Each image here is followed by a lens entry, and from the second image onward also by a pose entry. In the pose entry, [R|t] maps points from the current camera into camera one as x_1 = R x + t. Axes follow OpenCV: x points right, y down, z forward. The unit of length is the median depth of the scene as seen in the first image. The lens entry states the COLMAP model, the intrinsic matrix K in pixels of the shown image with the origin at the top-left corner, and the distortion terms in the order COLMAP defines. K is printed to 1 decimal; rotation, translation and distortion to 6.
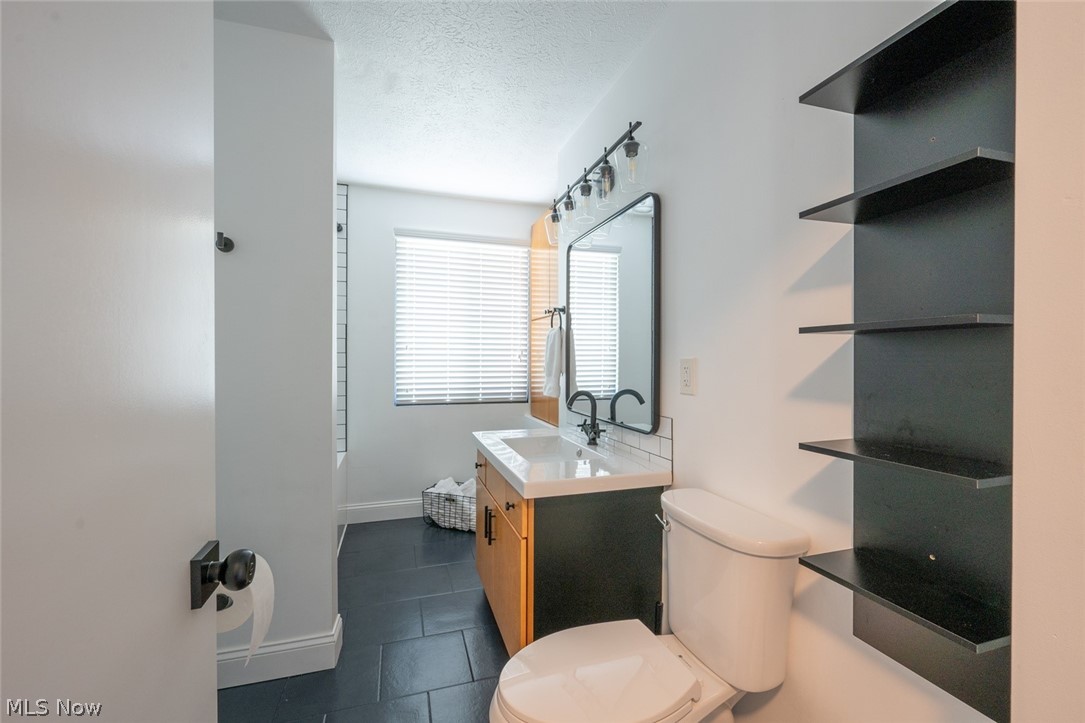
lens RADIAL K [[479.5, 0, 542.5], [0, 479.5, 360.3], [0, 0, 1]] dist [0.019056, 0.000436]
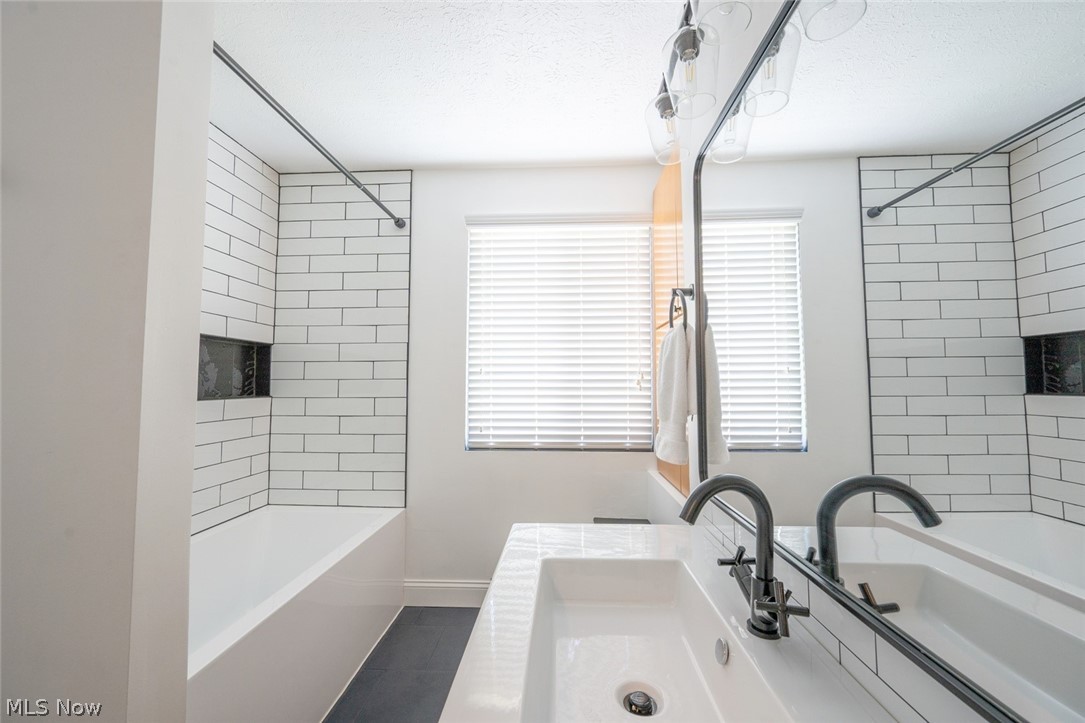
lens RADIAL K [[425.3, 0, 546.8], [0, 425.3, 359.2], [0, 0, 1]] dist [0.003964, 0.000180]
pose [[0.936208, -0.025193, -0.350541, 0.044739], [0.002544, 0.997887, -0.064920, -0.002089], [0.351436, 0.059887, 0.934295, 0.411855]]
